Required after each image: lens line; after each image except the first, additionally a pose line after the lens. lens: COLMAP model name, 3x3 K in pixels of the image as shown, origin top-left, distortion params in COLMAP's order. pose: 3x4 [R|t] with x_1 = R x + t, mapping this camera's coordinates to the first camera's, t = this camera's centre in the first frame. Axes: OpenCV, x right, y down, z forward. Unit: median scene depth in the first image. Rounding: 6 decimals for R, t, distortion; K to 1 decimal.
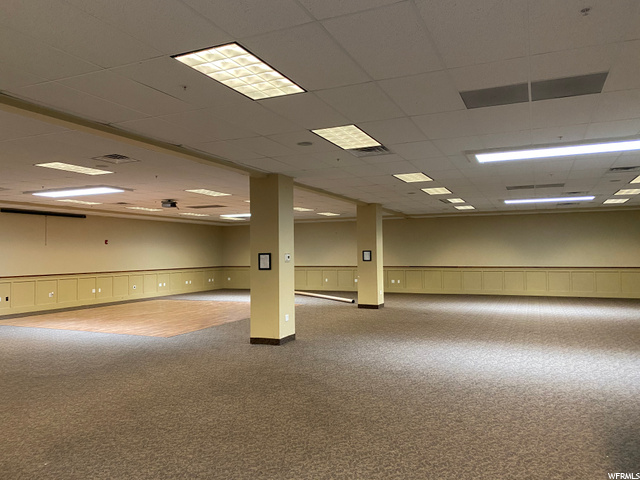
lens RADIAL K [[495.8, 0, 315.1], [0, 495.8, 239.6], [0, 0, 1]] dist [-0.034630, 0.021067]
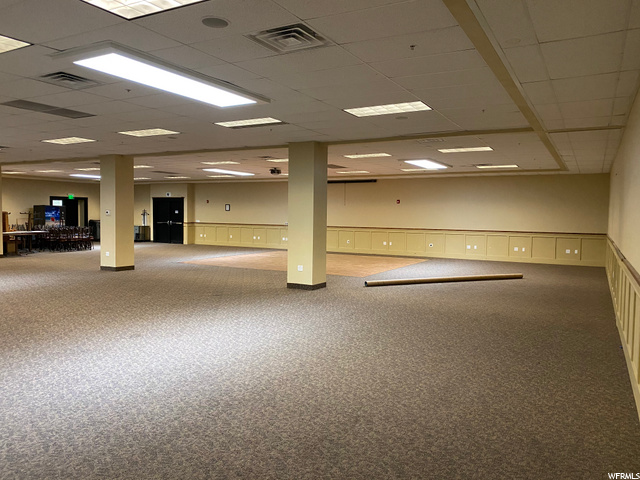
lens RADIAL K [[495.8, 0, 326.0], [0, 495.8, 242.5], [0, 0, 1]] dist [-0.034630, 0.021067]
pose [[-0.087196, 0.066723, -0.993954, 0.841826], [0.012735, 0.997748, 0.065861, 0.024837], [0.996110, -0.006915, -0.087849, 1.093836]]
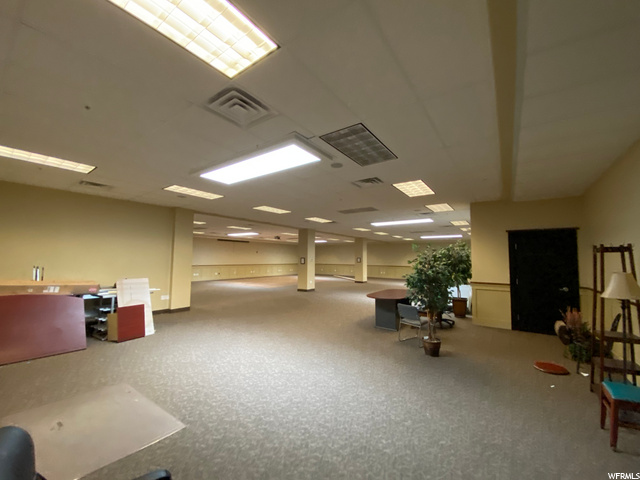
lens RADIAL K [[259.8, 0, 316.9], [0, 259.8, 244.5], [0, 0, 1]] dist [-0.014079, -0.001669]
pose [[0.976335, 0.009214, -0.216067, 0.168790], [-0.014884, 0.999586, -0.024627, -0.007097], [0.215751, 0.027260, 0.976068, -0.226198]]
